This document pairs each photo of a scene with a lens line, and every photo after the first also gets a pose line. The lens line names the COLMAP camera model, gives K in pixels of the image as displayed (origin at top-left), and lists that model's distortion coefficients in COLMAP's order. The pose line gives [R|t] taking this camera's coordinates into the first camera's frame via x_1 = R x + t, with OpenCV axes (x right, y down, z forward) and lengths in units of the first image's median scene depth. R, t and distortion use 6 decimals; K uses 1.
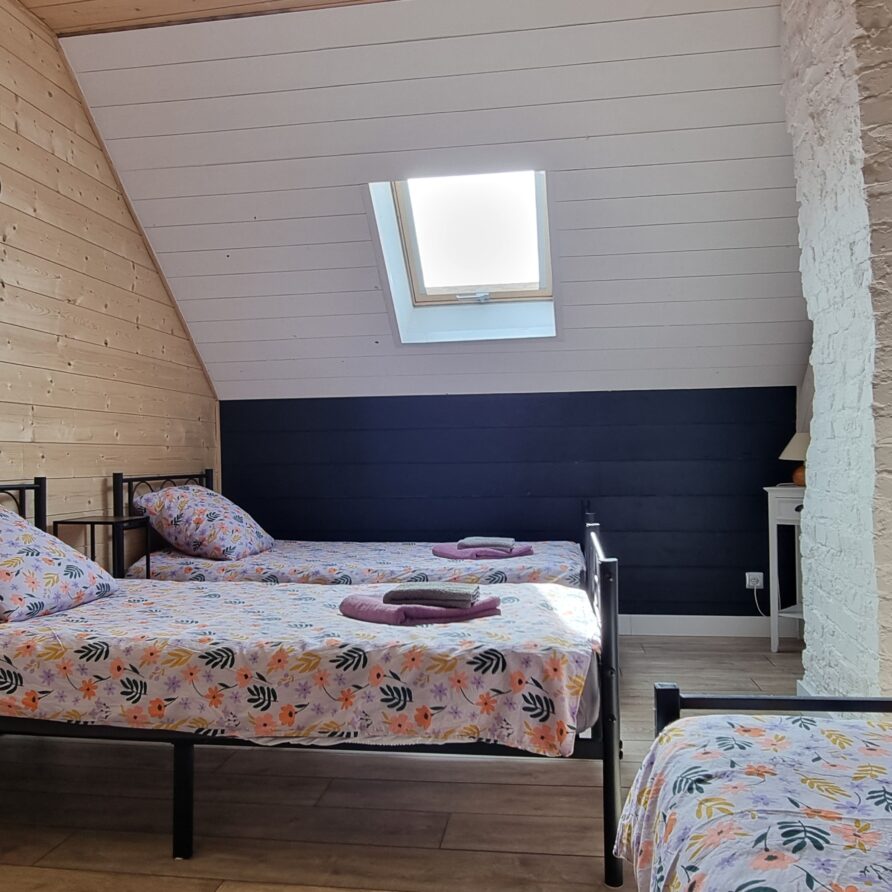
lens RADIAL K [[809.1, 0, 436.4], [0, 809.1, 462.6], [0, 0, 1]] dist [-0.003272, 0.001433]
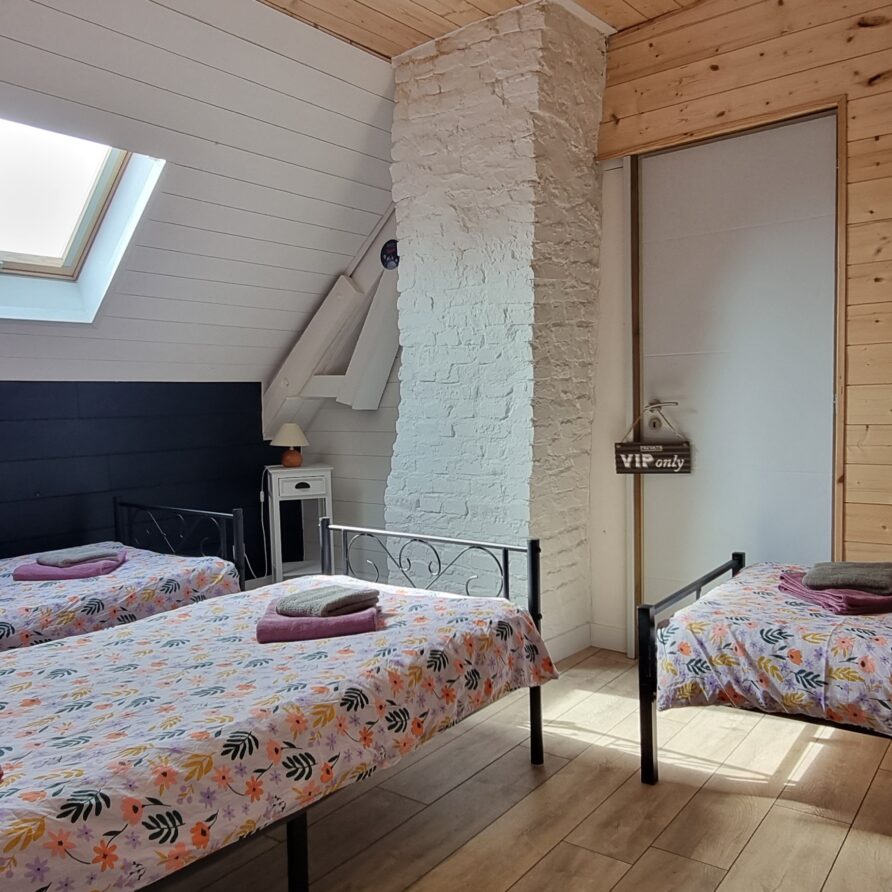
lens RADIAL K [[809.1, 0, 436.4], [0, 809.1, 462.6], [0, 0, 1]] dist [-0.003272, 0.001433]
pose [[0.487016, -0.063213, 0.871102, -1.032756], [0.022464, 0.997954, 0.059860, -0.094765], [-0.873104, -0.009584, 0.487440, 0.442725]]
